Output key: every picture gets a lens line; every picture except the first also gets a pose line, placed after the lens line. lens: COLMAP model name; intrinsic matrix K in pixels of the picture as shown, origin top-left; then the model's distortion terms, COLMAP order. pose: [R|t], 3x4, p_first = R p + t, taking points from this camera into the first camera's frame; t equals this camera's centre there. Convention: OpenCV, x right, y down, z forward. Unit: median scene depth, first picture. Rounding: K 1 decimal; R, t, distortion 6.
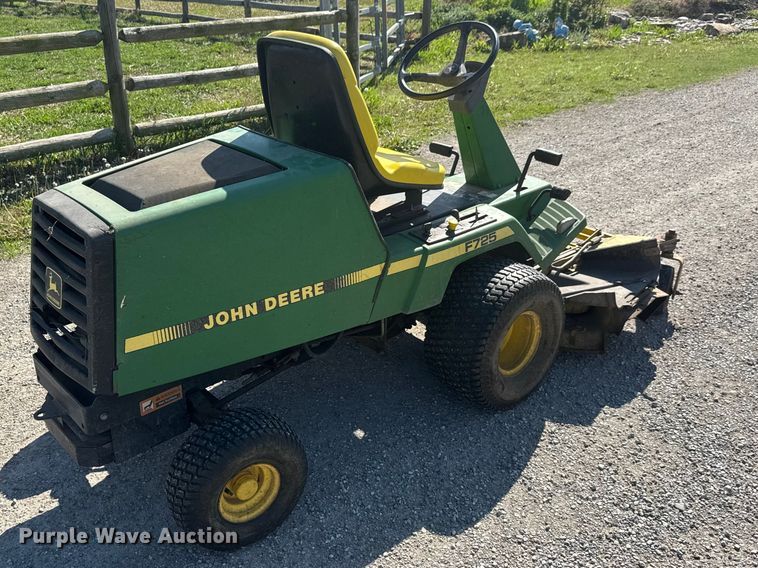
lens RADIAL K [[754.1, 0, 365.2], [0, 754.1, 267.4], [0, 0, 1]] dist [0.102011, -0.213156]
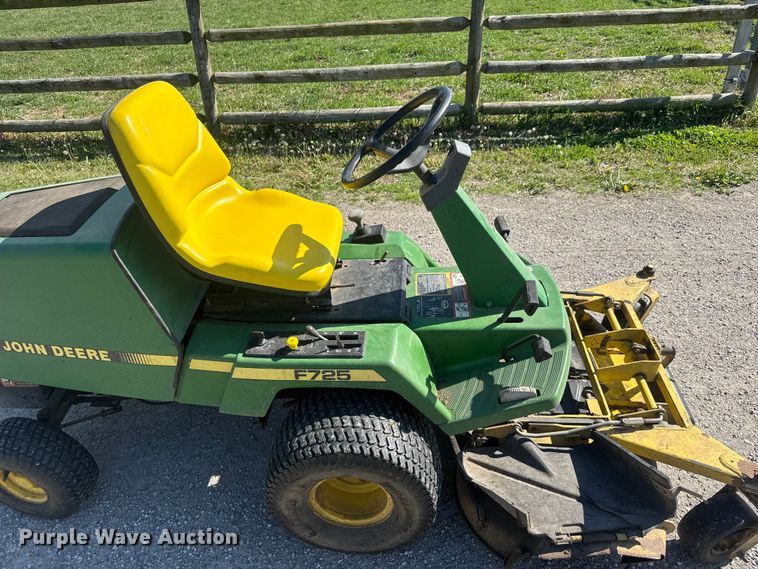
lens RADIAL K [[538.6, 0, 384.8], [0, 538.6, 286.9], [0, 0, 1]] dist [0.108502, -0.168405]
pose [[0.691569, 0.379897, -0.614338, 0.501058], [-0.249821, 0.923828, 0.290053, -0.296281], [0.677733, -0.047117, 0.733797, 0.586890]]
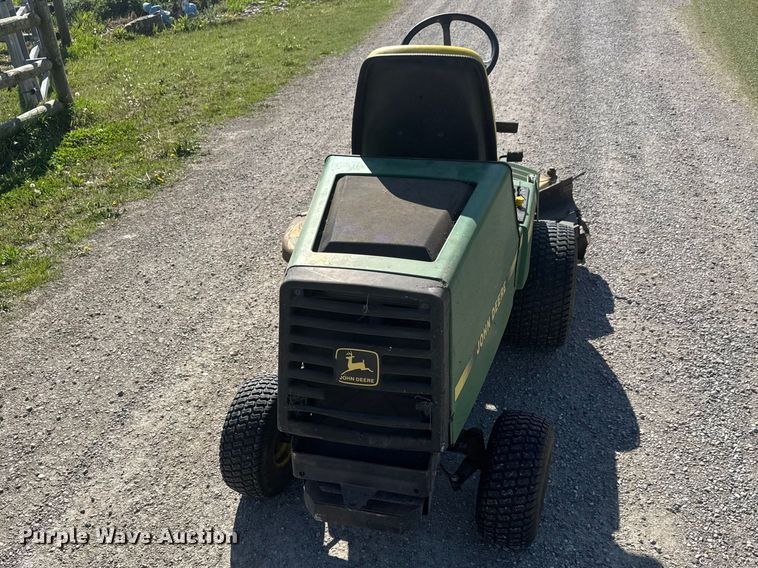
lens RADIAL K [[706.7, 0, 389.4], [0, 706.7, 302.0], [0, 0, 1]] dist [0.109821, -0.173732]
pose [[0.808979, -0.312043, 0.498179, -0.570418], [0.263166, 0.950057, 0.167736, -0.132641], [-0.525639, -0.004591, 0.850695, 0.192532]]
